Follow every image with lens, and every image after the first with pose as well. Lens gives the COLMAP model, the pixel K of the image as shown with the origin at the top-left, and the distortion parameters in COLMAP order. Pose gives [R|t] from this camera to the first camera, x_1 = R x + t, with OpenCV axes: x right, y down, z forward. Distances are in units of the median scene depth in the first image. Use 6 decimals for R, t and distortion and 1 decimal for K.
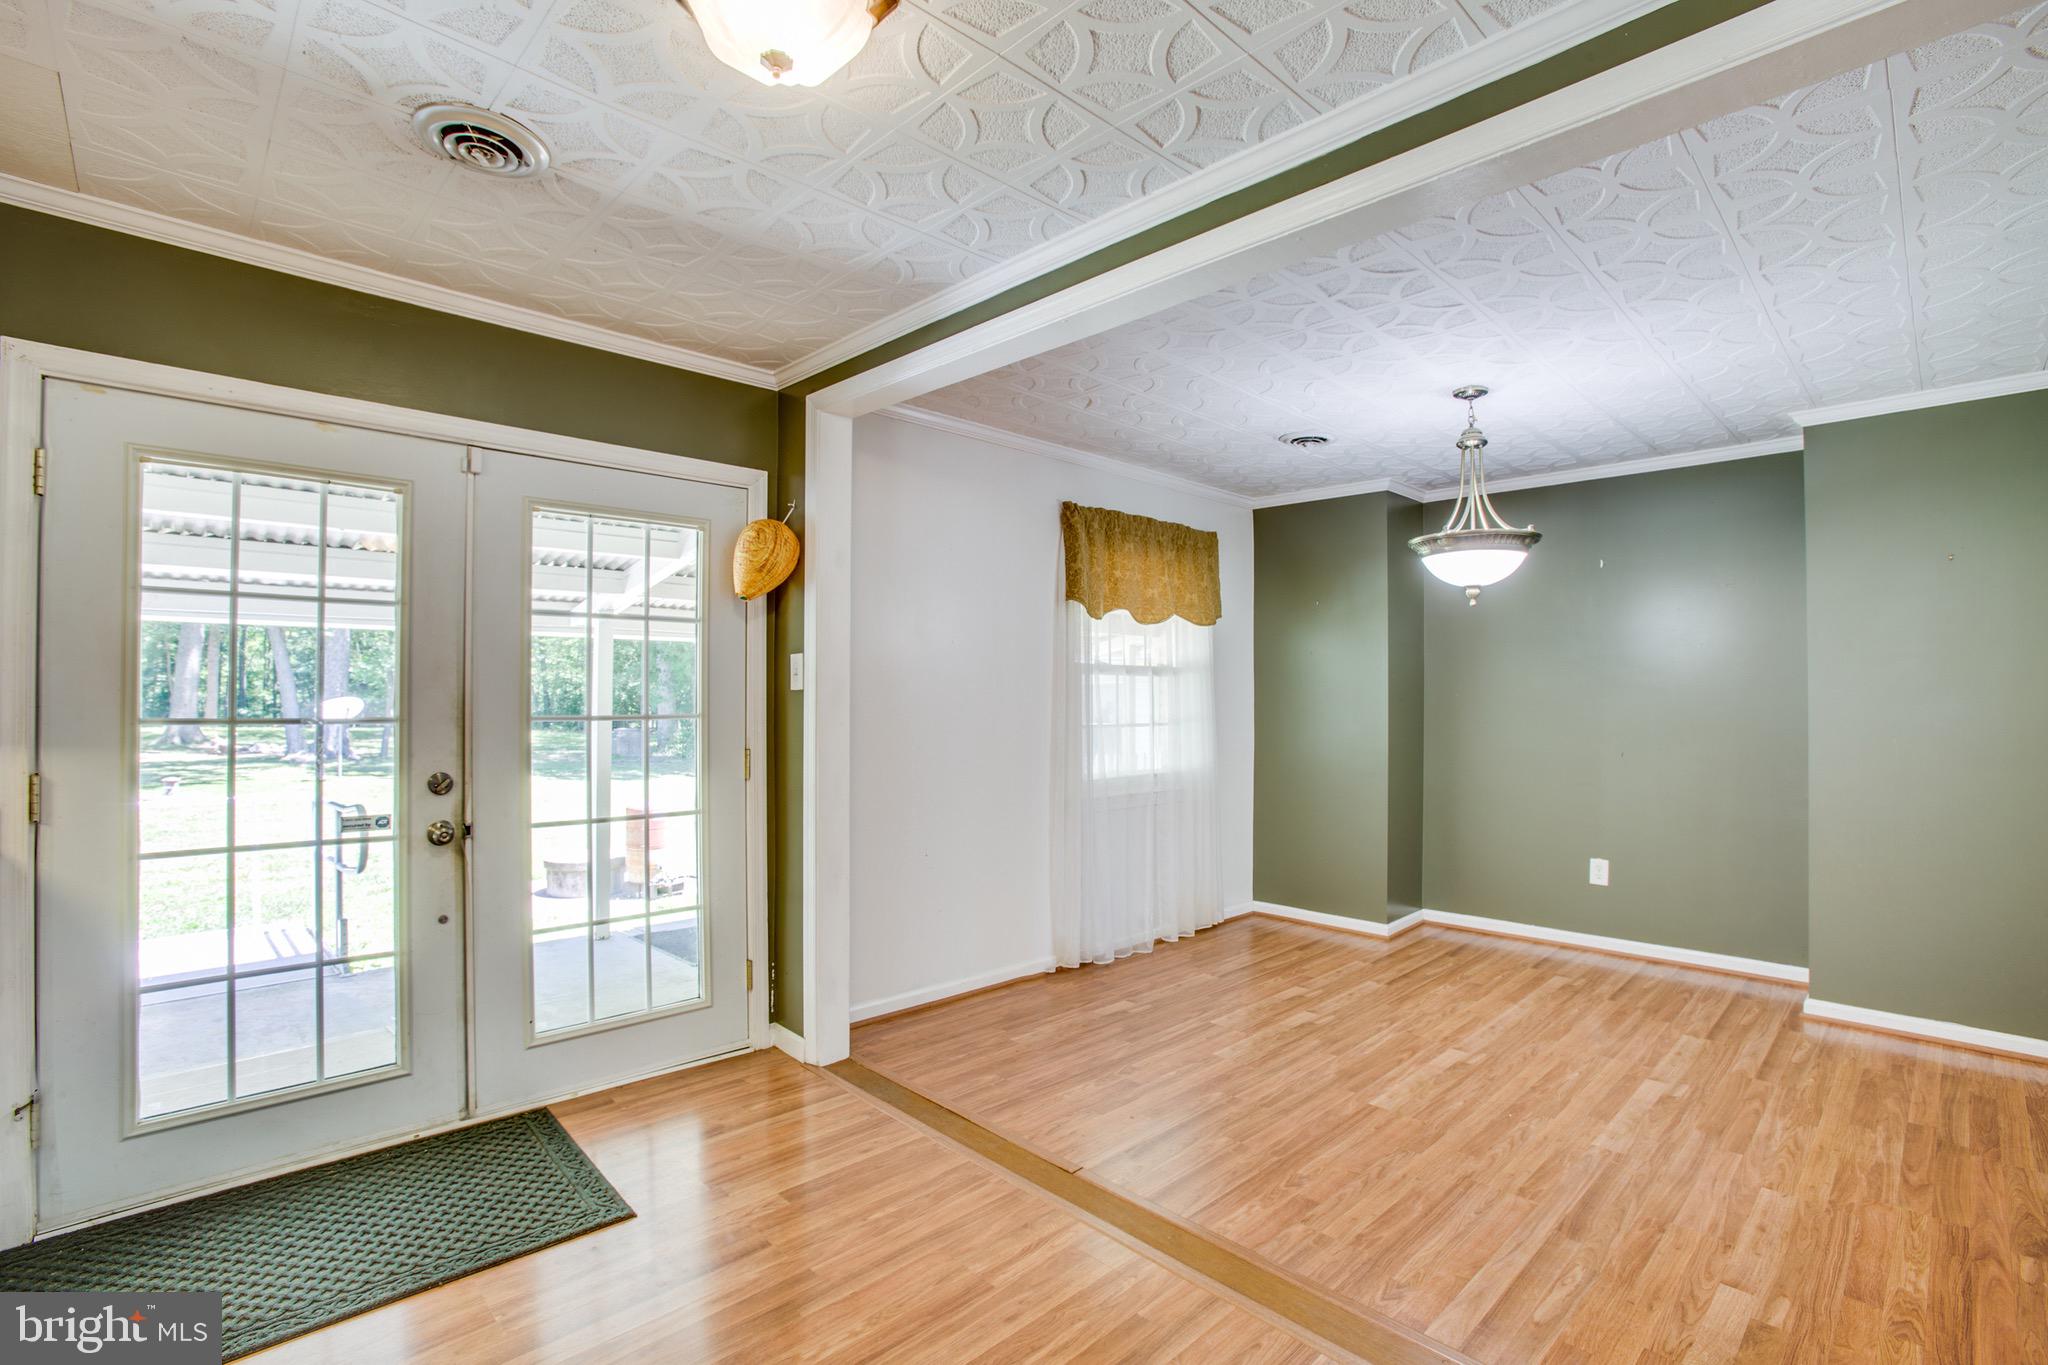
lens RADIAL K [[936.0, 0, 1009.6], [0, 936.0, 685.8], [0, 0, 1]] dist [-0.057741, 0.007374]
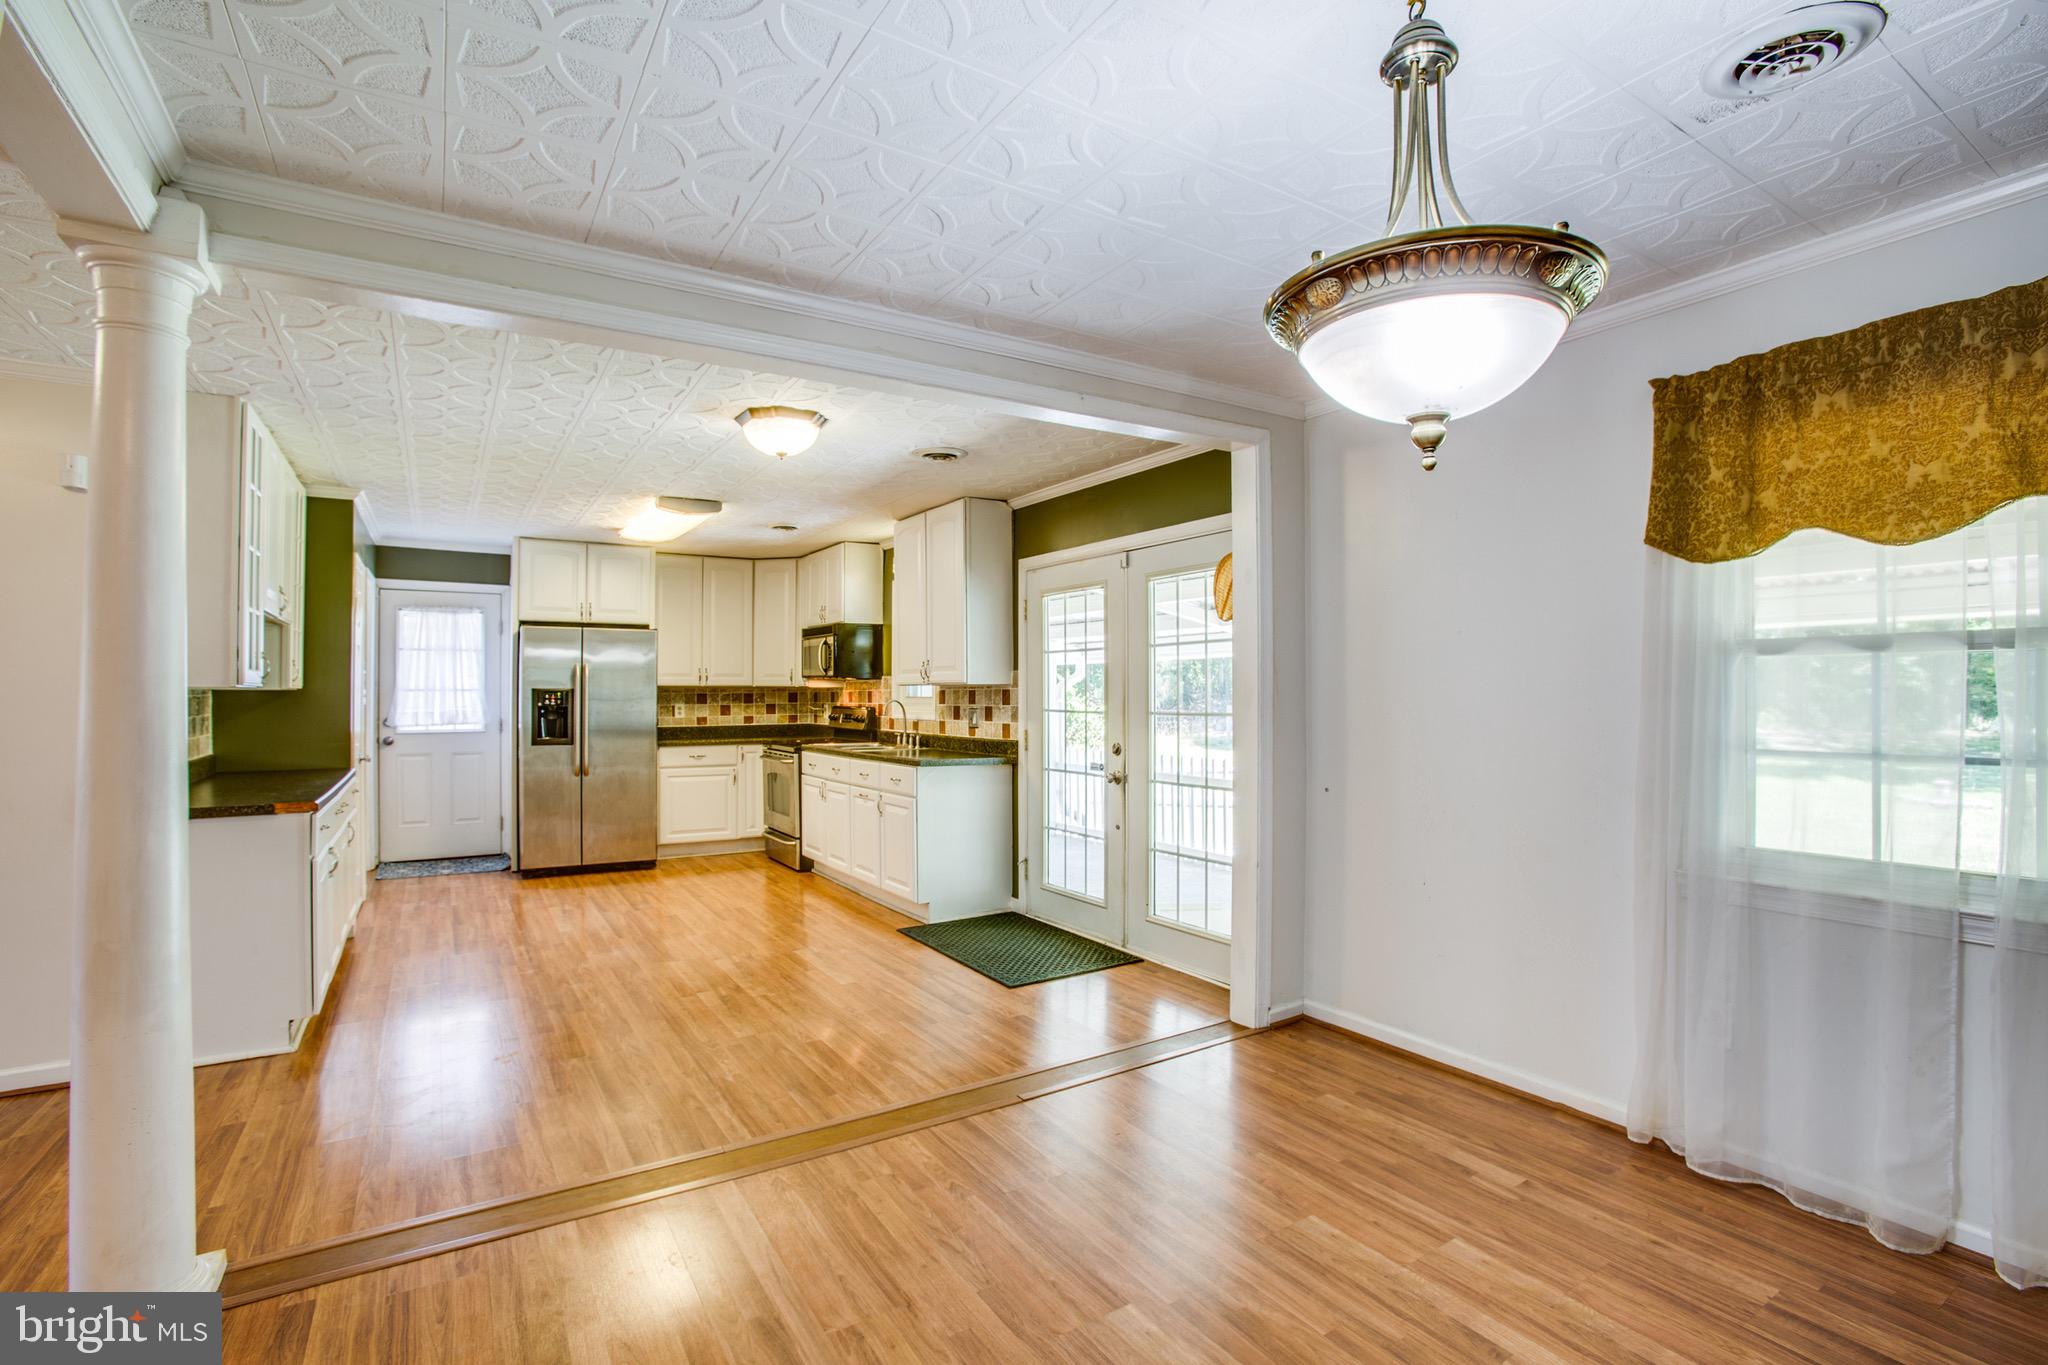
lens RADIAL K [[936.0, 0, 1016.8], [0, 936.0, 684.0], [0, 0, 1]] dist [-0.057741, 0.007374]
pose [[-0.190623, -0.015220, -0.981545, 1.085184], [0.015337, 0.999712, -0.018480, 0.011261], [0.981544, -0.018577, -0.190334, 1.065015]]
